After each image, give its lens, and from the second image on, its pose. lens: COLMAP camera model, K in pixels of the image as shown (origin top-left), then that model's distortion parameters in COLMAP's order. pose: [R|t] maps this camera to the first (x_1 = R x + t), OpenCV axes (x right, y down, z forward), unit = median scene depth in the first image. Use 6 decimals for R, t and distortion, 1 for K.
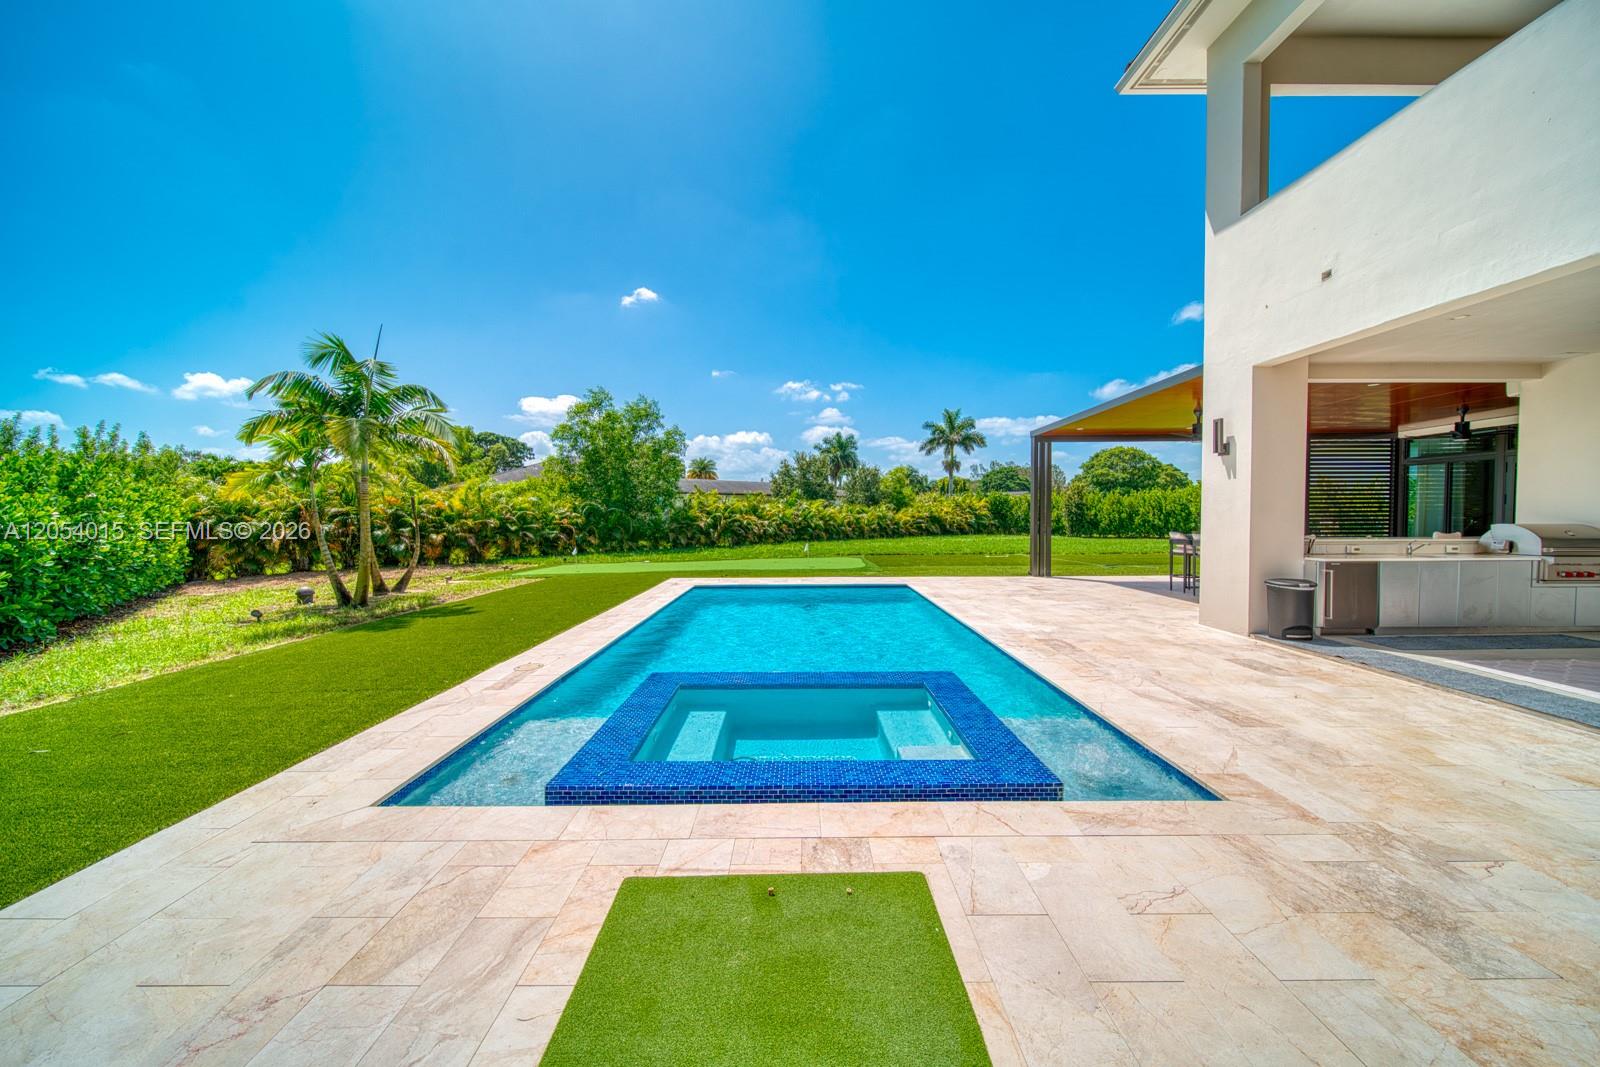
lens RADIAL K [[570.5, 0, 795.9], [0, 570.5, 531.2], [0, 0, 1]] dist [0.002261, -0.002459]
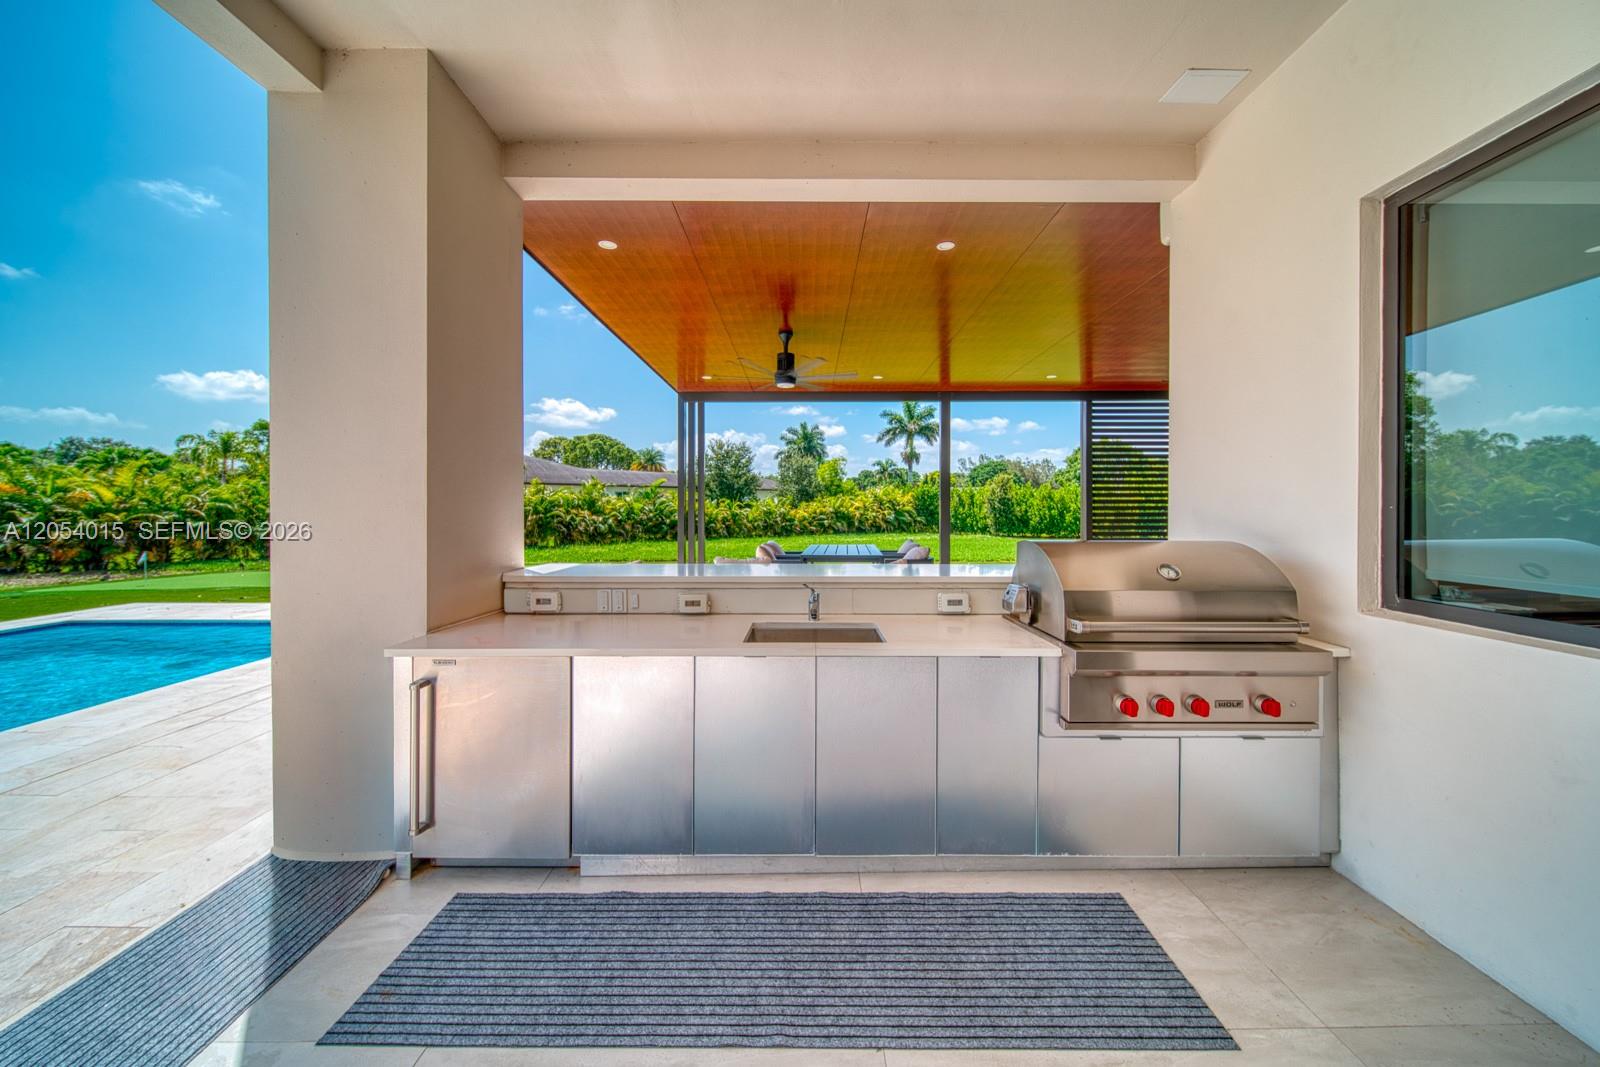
lens RADIAL K [[570.5, 0, 805.4], [0, 570.5, 515.8], [0, 0, 1]] dist [0.002261, -0.002459]
pose [[0.999936, 0.005039, -0.010103, 0.309542], [-0.005216, 0.999833, -0.017514, -0.006264], [0.010013, 0.017566, 0.999796, 0.179273]]
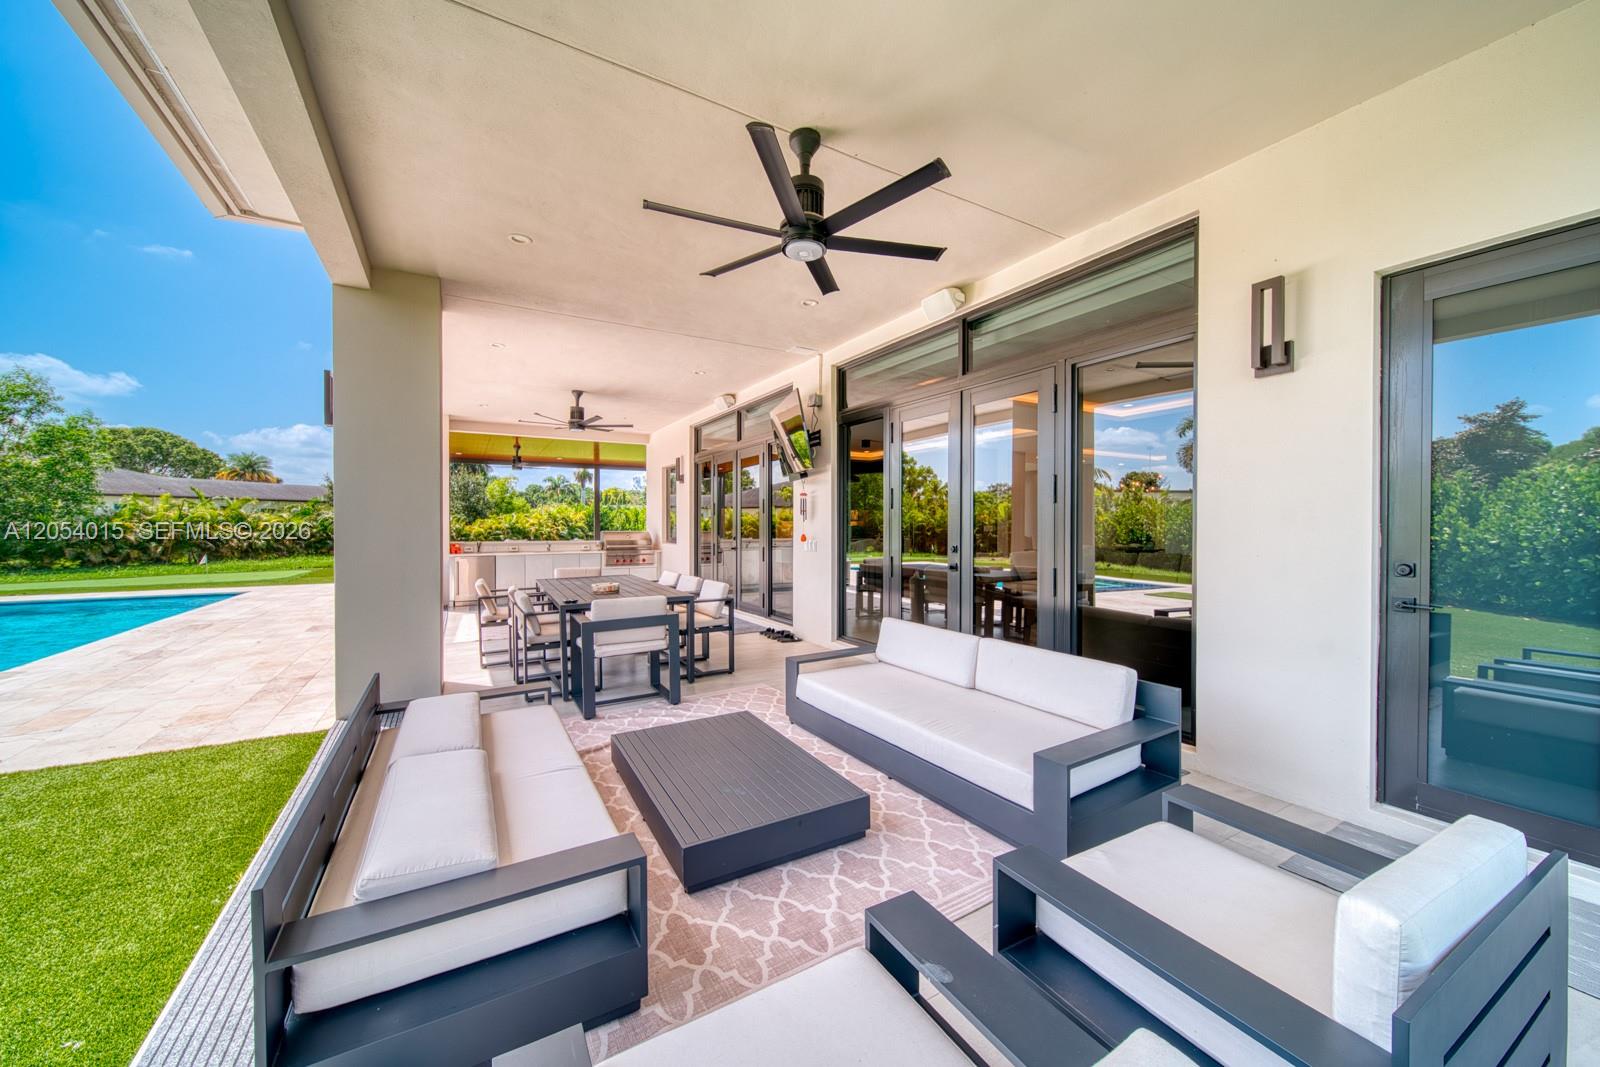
lens RADIAL K [[570.5, 0, 814.2], [0, 570.5, 525.9], [0, 0, 1]] dist [0.002261, -0.002459]
pose [[0.850204, 0.002149, 0.526449, 0.250047], [0.013843, 0.999555, -0.026437, 0.007953], [-0.526272, 0.029765, 0.849795, -0.205831]]
